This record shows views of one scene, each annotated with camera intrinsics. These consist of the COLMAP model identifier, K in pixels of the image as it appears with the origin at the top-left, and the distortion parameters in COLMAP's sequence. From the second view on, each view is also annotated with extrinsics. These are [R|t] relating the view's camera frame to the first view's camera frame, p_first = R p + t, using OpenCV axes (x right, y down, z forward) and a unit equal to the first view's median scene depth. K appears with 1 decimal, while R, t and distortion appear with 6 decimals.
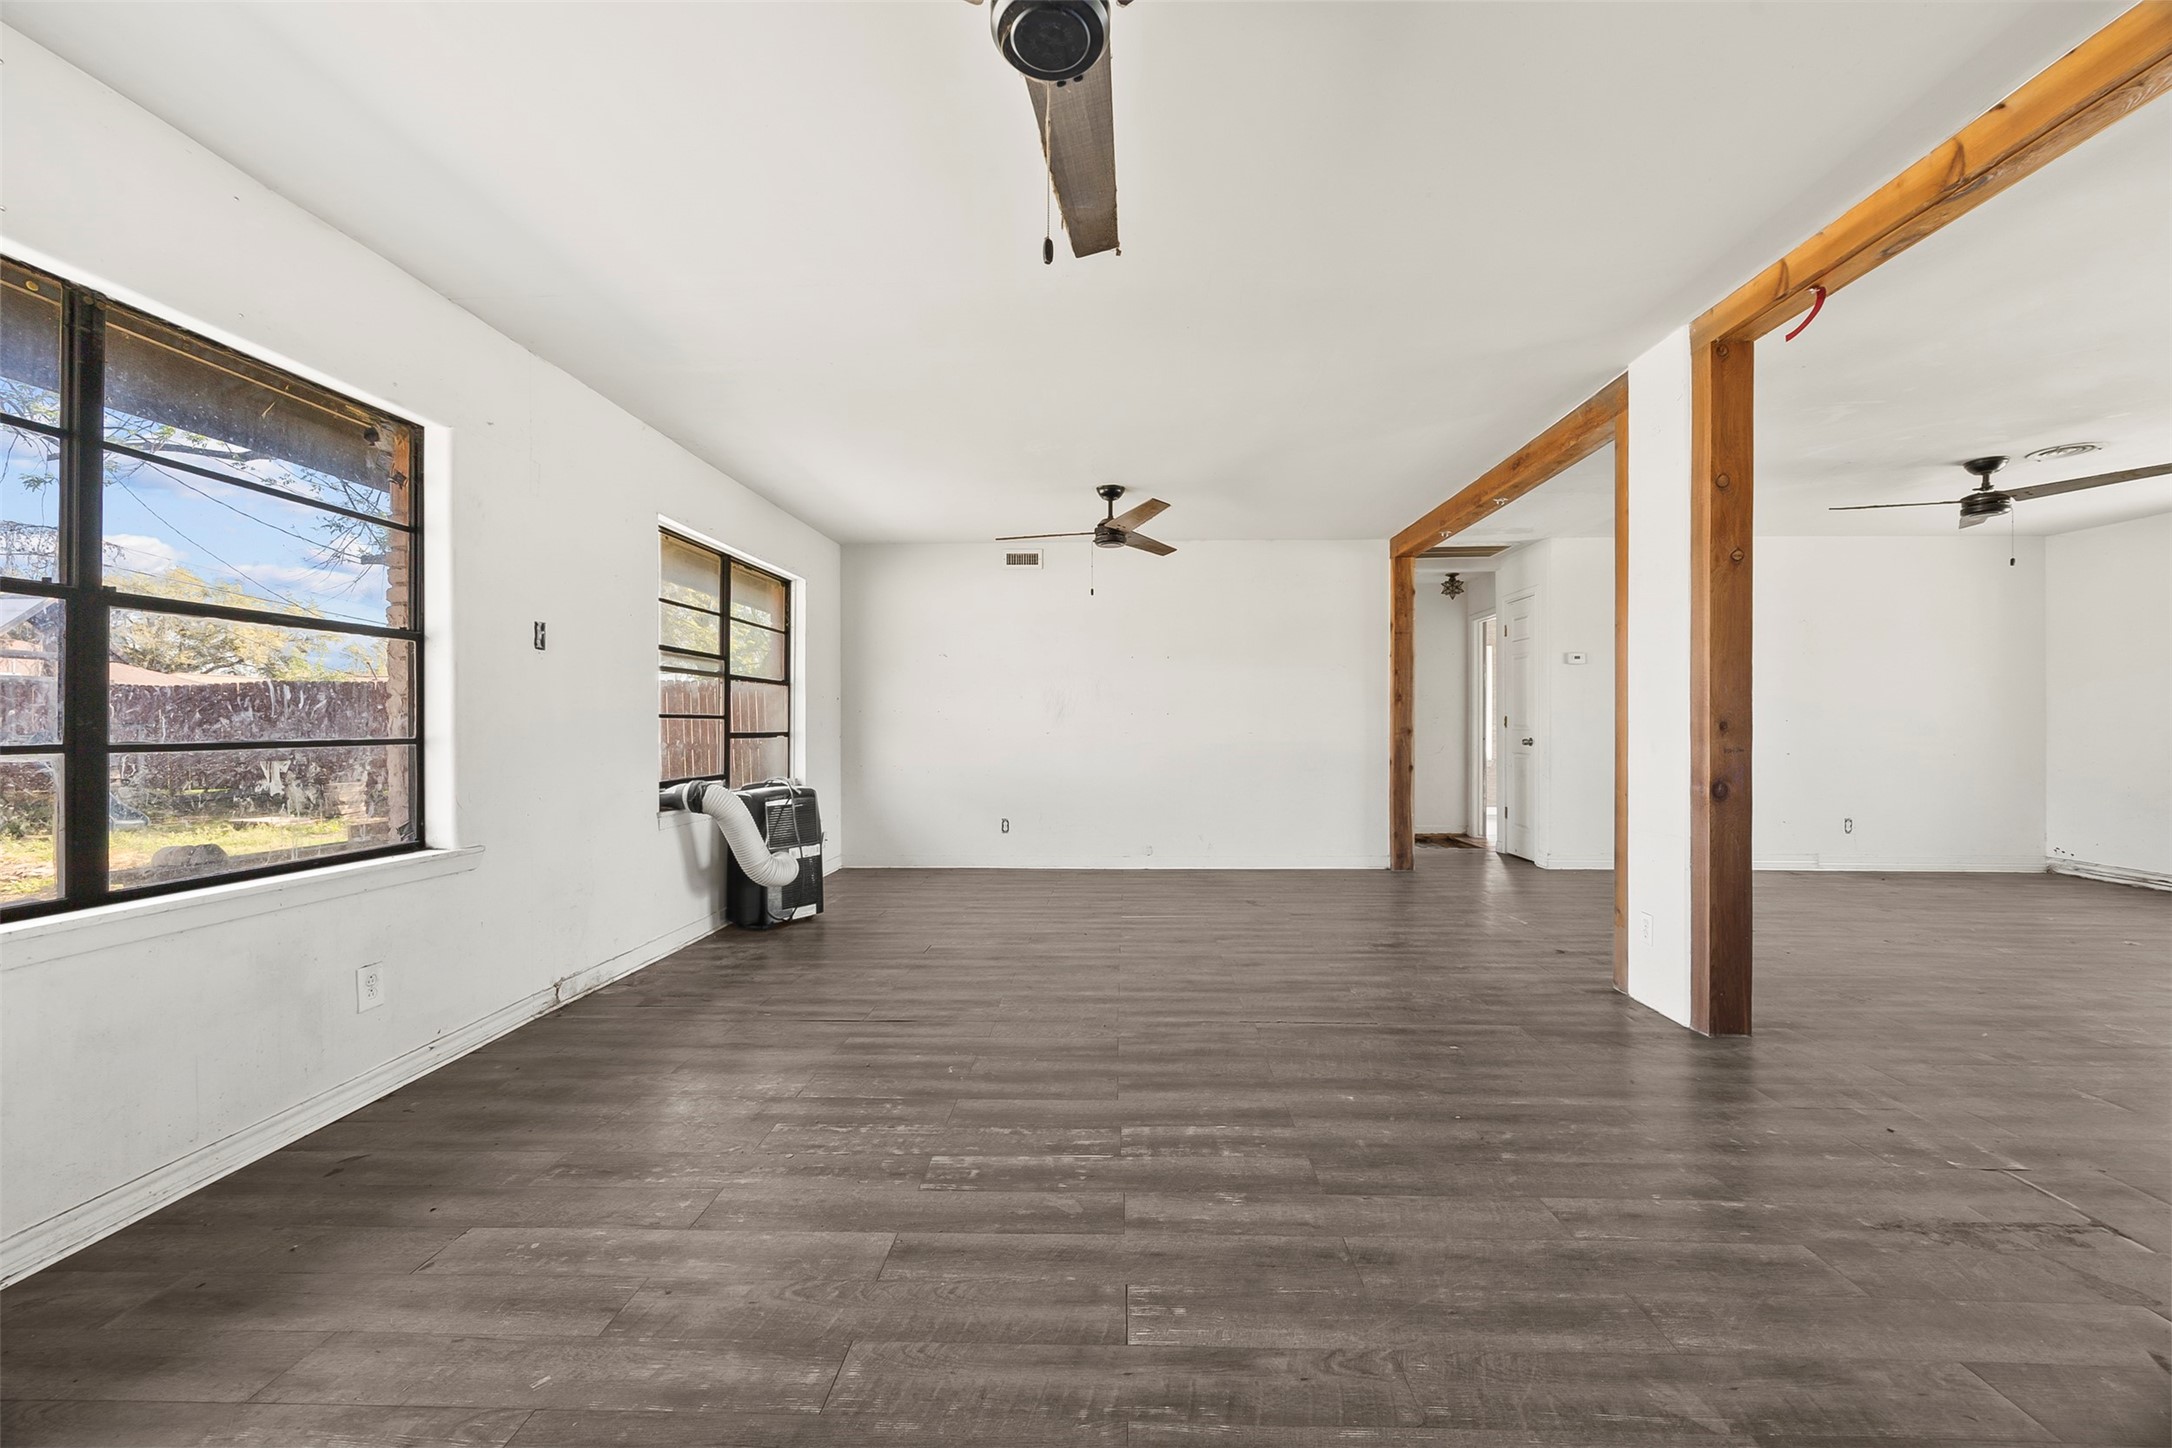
lens RADIAL K [[825.0, 0, 1093.4], [0, 825.0, 721.7], [0, 0, 1]] dist [-0.002155, 0.000148]
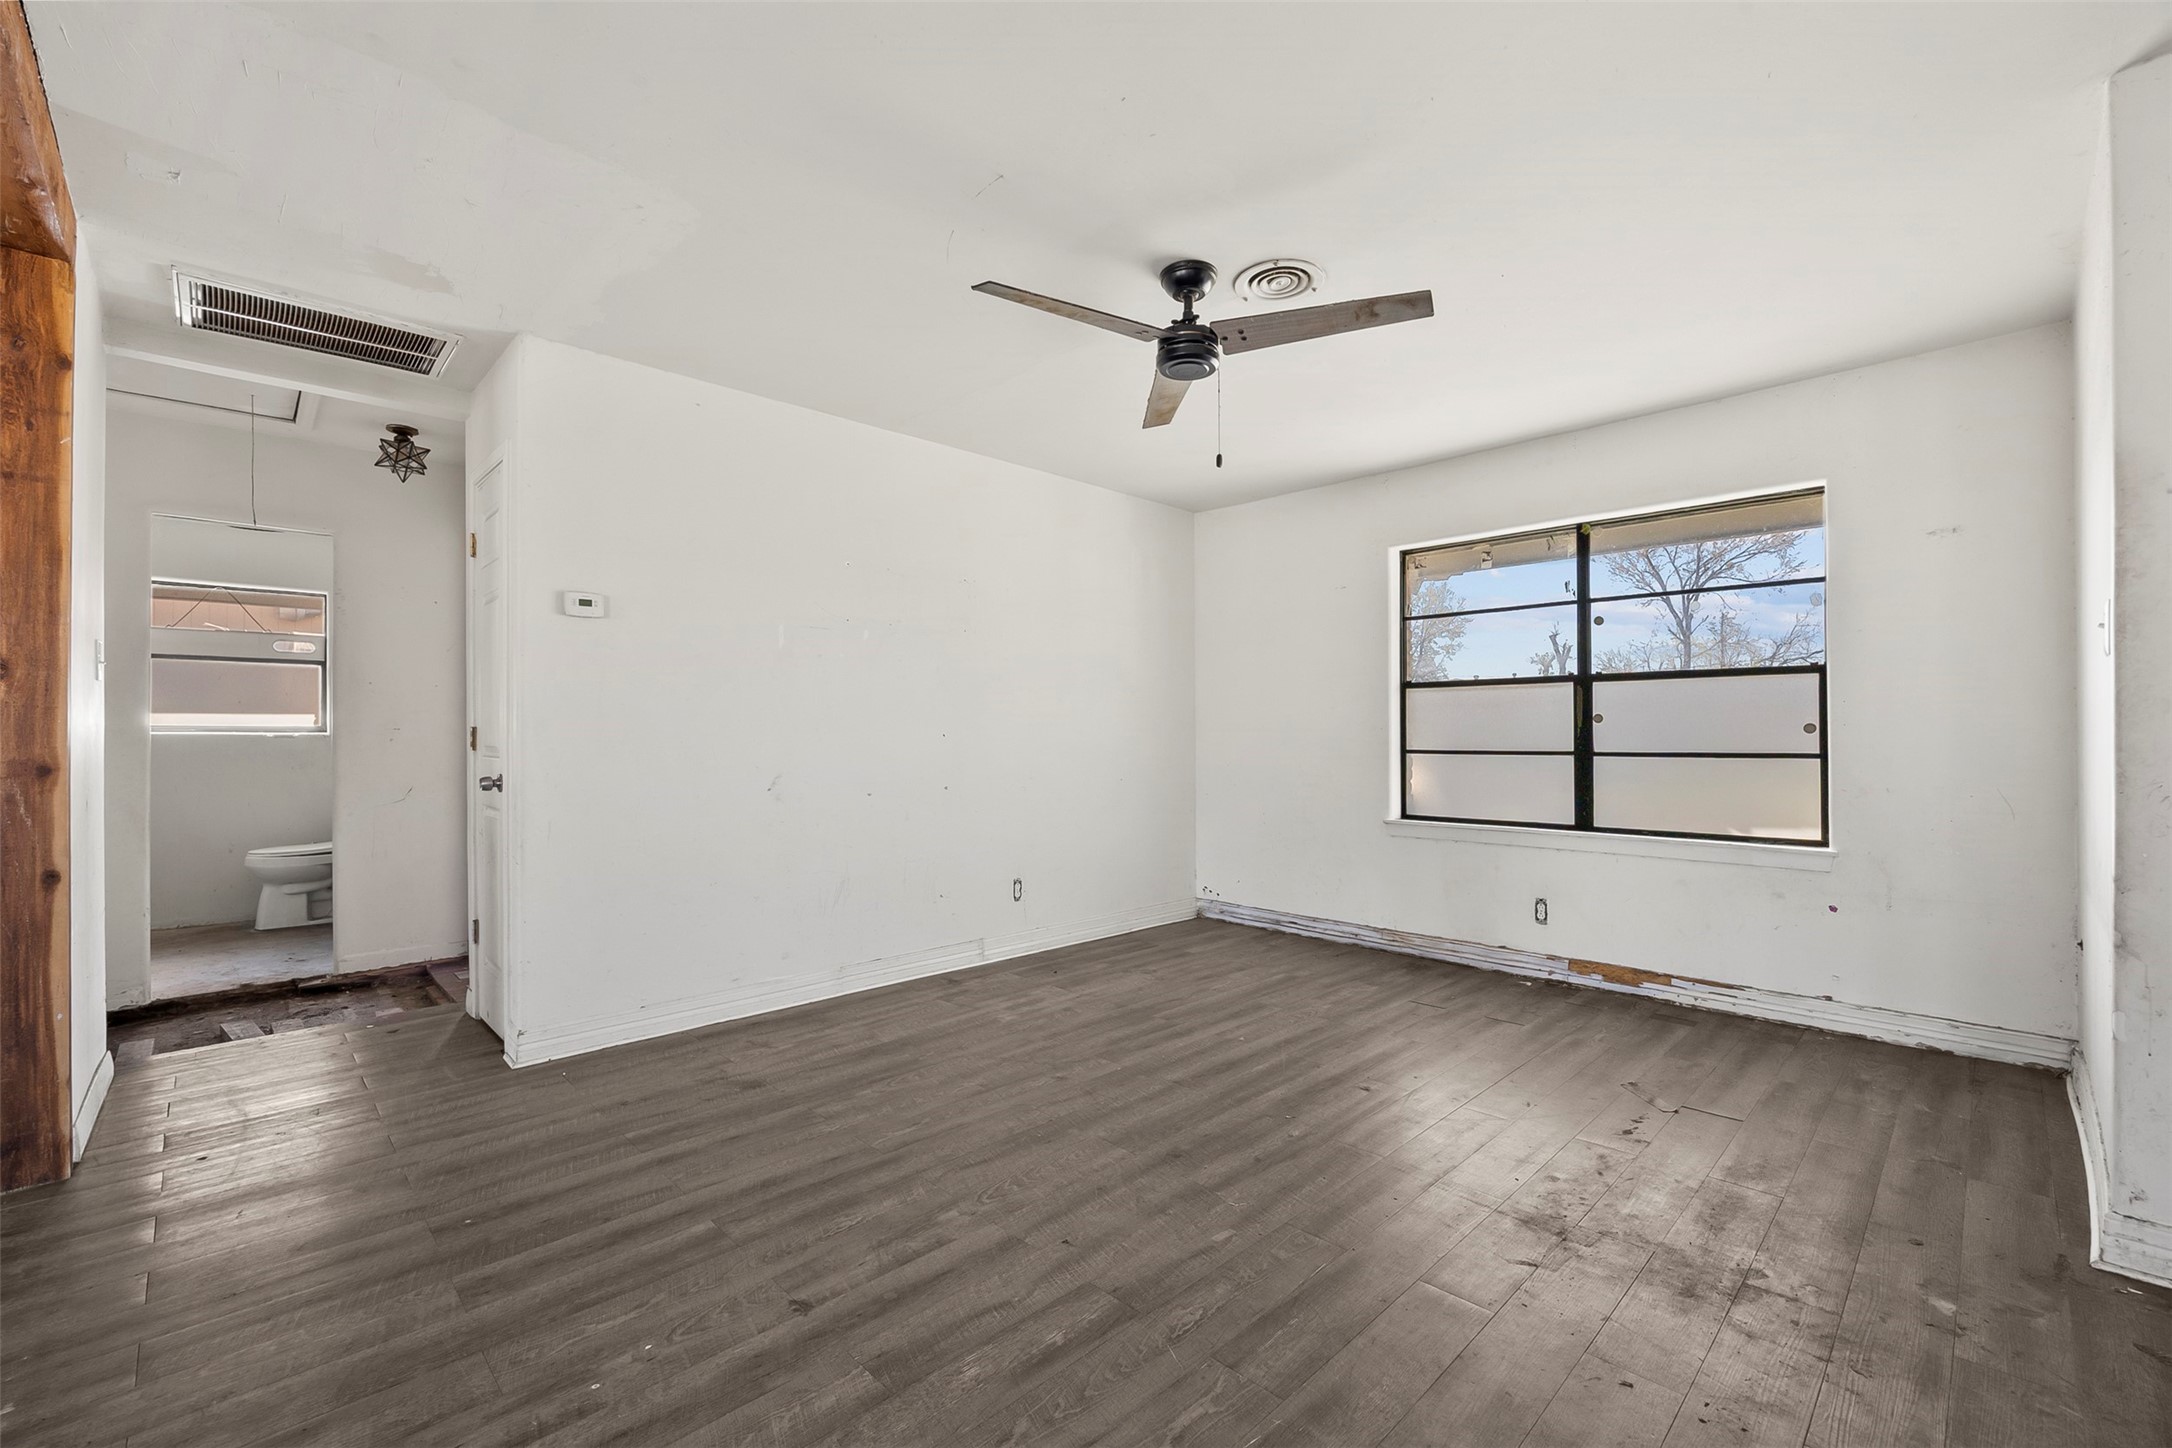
lens RADIAL K [[907.0, 0, 1095.8], [0, 907.0, 731.7], [0, 0, 1]] dist [-0.013577, 0.000914]
pose [[0.686745, -0.001321, 0.726897, 0.618888], [0.001240, 0.999999, 0.000646, -0.005678], [-0.726898, 0.000457, 0.686746, 0.650103]]
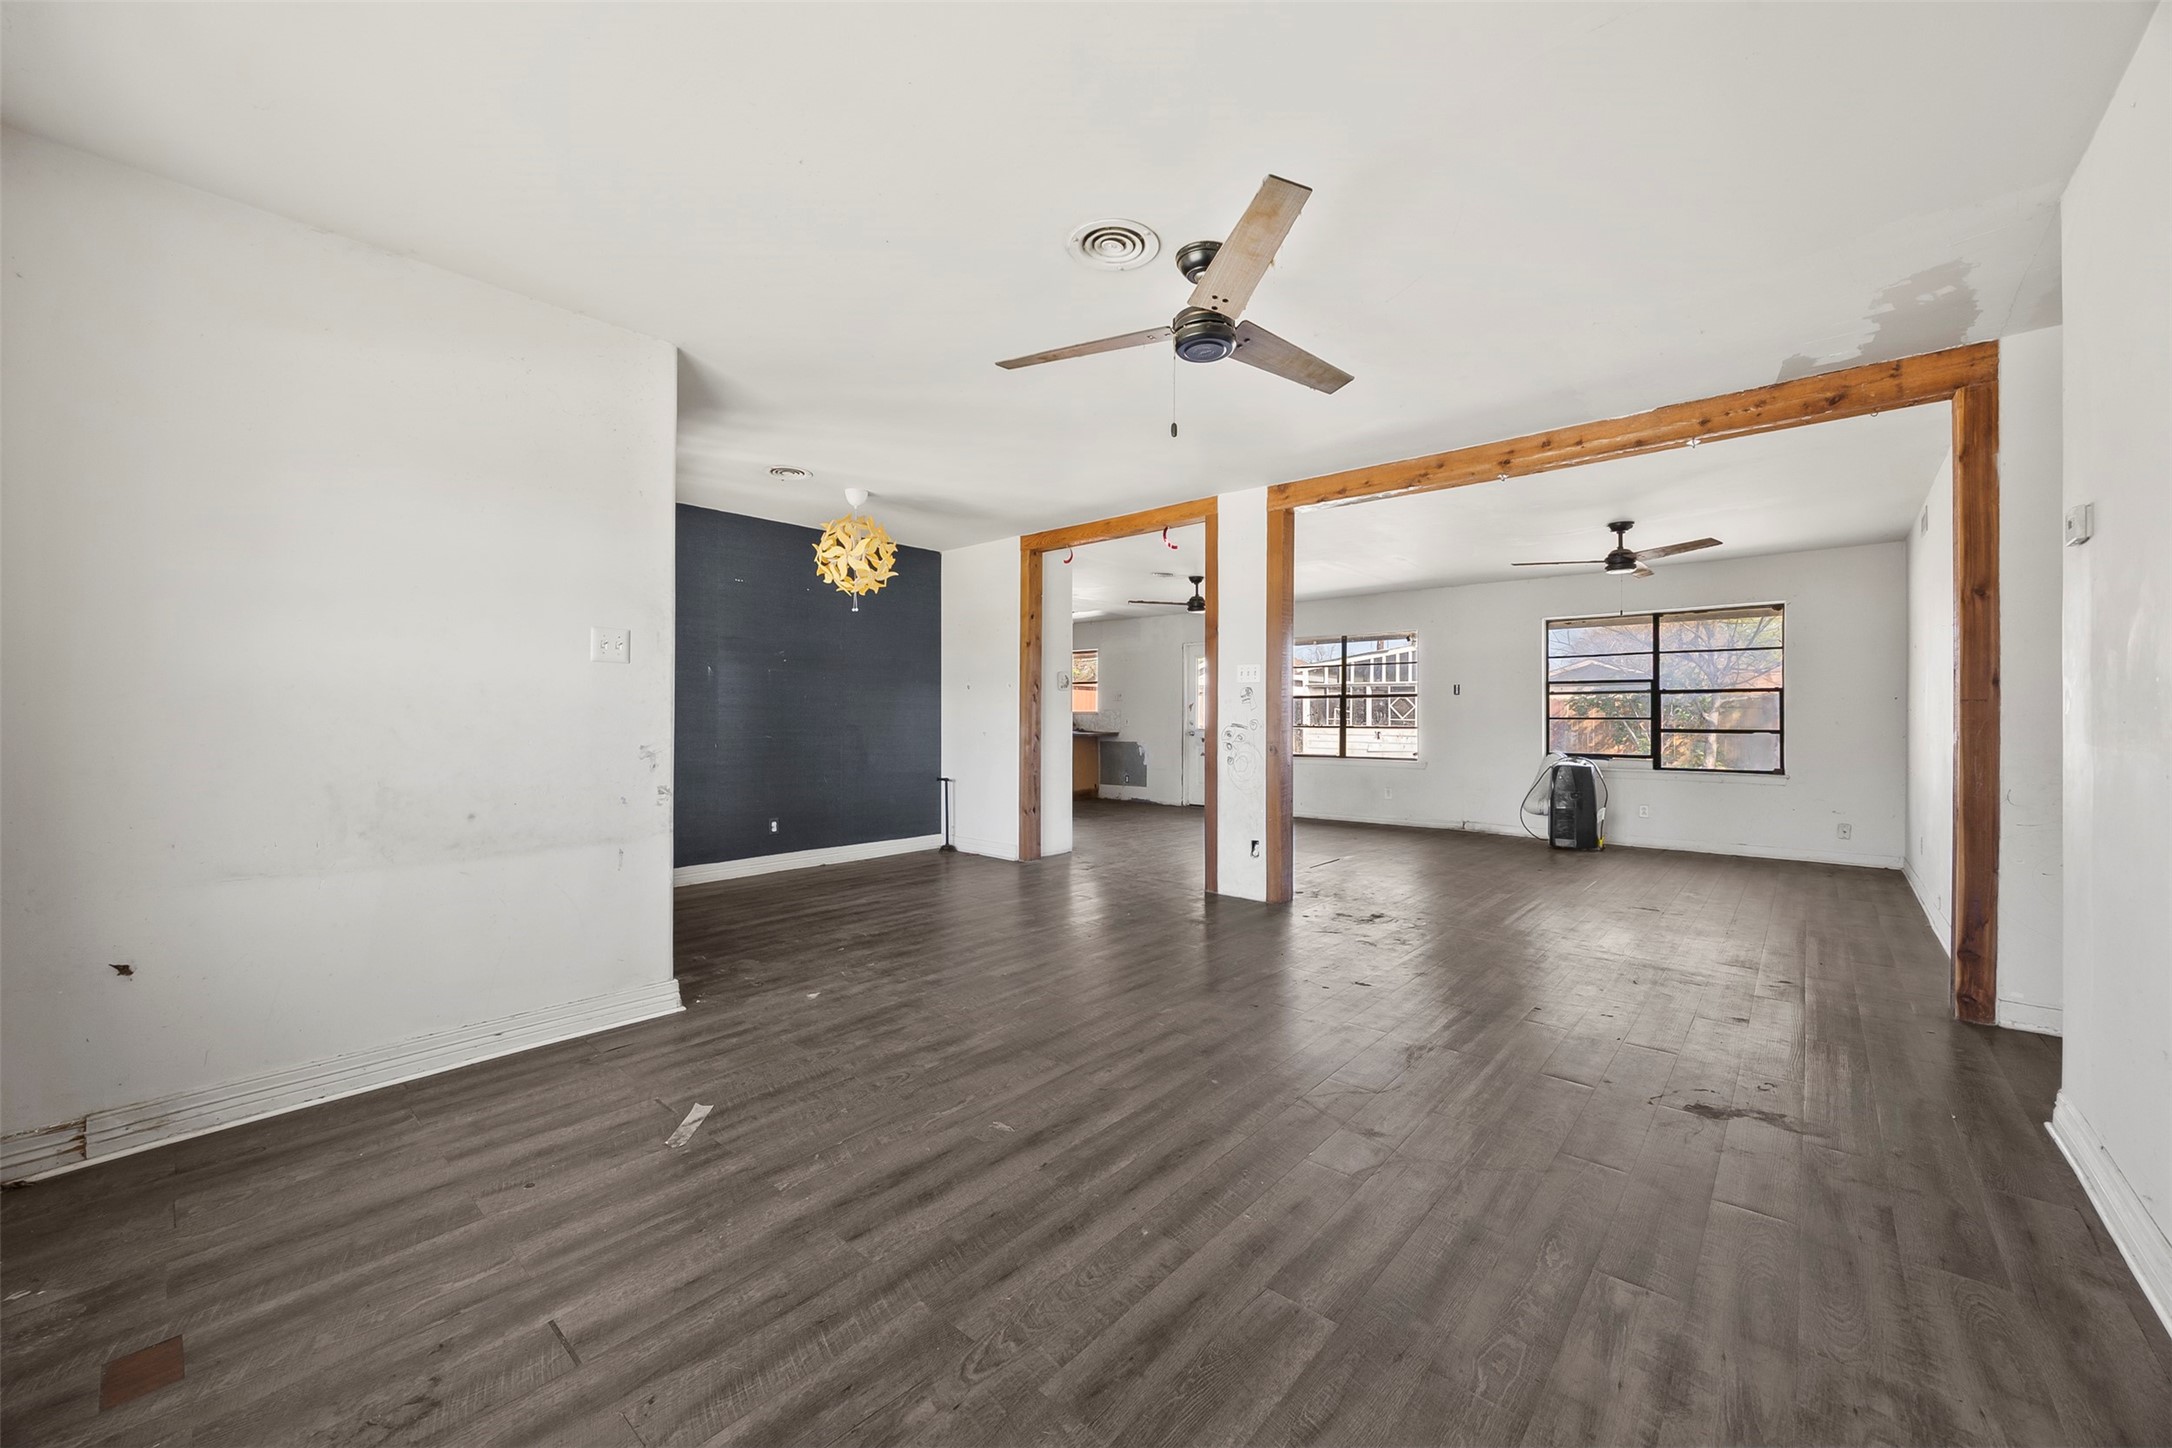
lens RADIAL K [[825.0, 0, 1102.5], [0, 825.0, 719.1], [0, 0, 1]] dist [-0.002155, 0.000148]
pose [[-0.625477, -0.004336, -0.780230, 1.636569], [-0.001044, 0.999988, -0.004720, 0.004916], [0.780242, -0.002138, -0.625475, 1.355518]]
